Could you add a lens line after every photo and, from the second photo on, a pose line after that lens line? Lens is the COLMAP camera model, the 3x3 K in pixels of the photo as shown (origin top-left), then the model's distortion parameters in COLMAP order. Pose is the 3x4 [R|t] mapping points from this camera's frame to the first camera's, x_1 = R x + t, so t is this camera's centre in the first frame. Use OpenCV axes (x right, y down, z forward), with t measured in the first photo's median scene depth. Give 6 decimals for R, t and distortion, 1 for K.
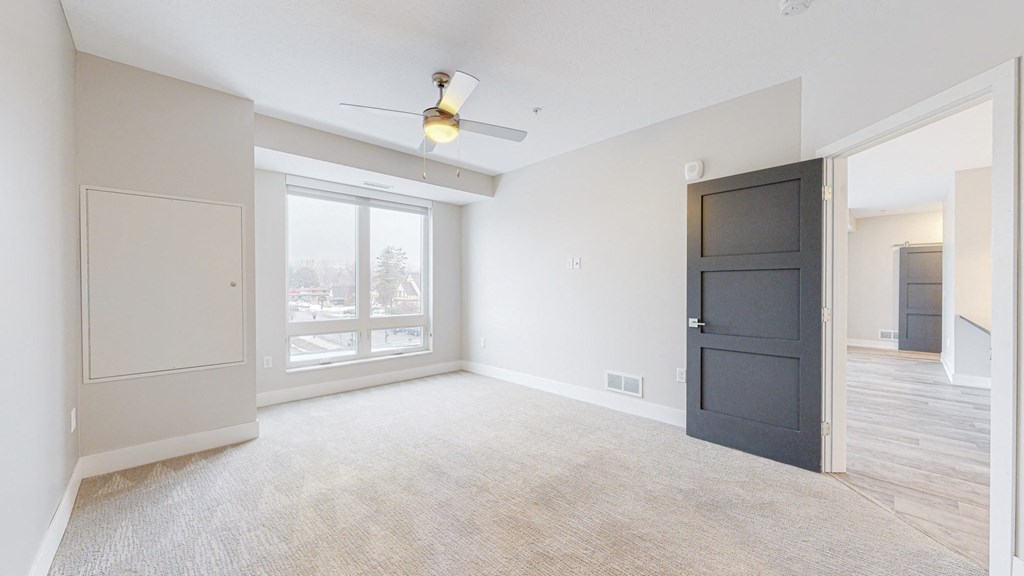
lens RADIAL K [[379.9, 0, 507.7], [0, 379.9, 284.5], [0, 0, 1]] dist [-0.000302, 0.000223]
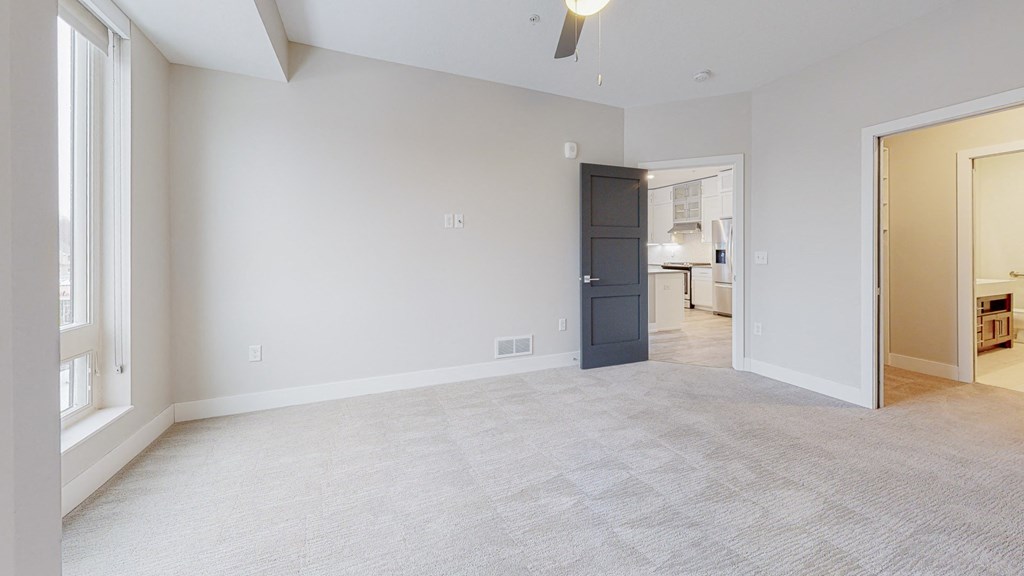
lens RADIAL K [[379.9, 0, 512.5], [0, 379.9, 287.6], [0, 0, 1]] dist [-0.000302, 0.000223]
pose [[0.326909, -0.089278, 0.940829, -0.559660], [-0.007621, 0.995246, 0.097090, 0.007155], [-0.945025, -0.038910, 0.324675, 0.609920]]
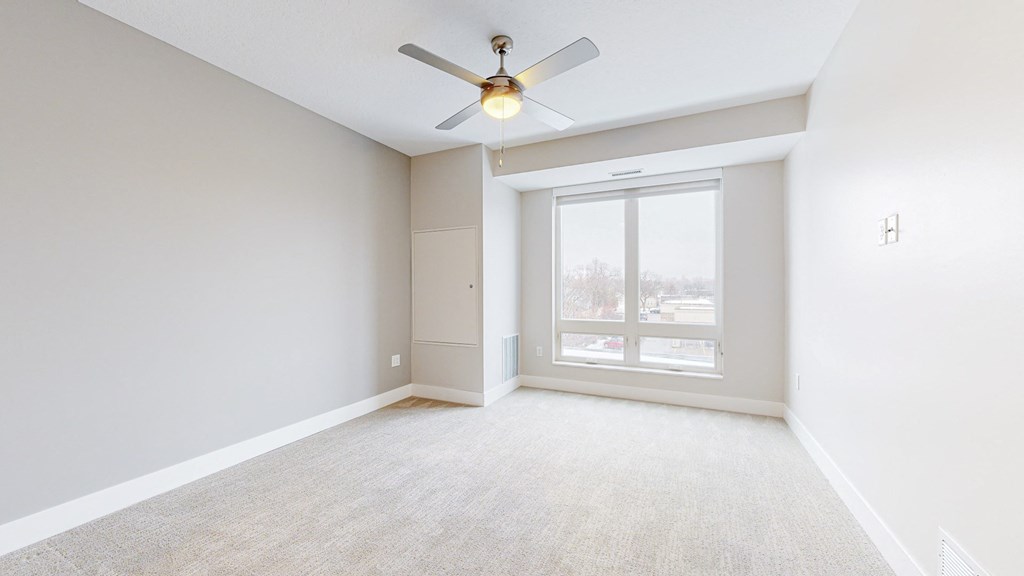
lens RADIAL K [[350.3, 0, 504.0], [0, 350.3, 289.2], [0, 0, 1]] dist [-0.001184, -0.000030]
pose [[0.377775, -0.000076, -0.925898, 0.317488], [0.008284, 0.999960, 0.003298, 0.005295], [0.925861, -0.008916, 0.377760, 0.451888]]
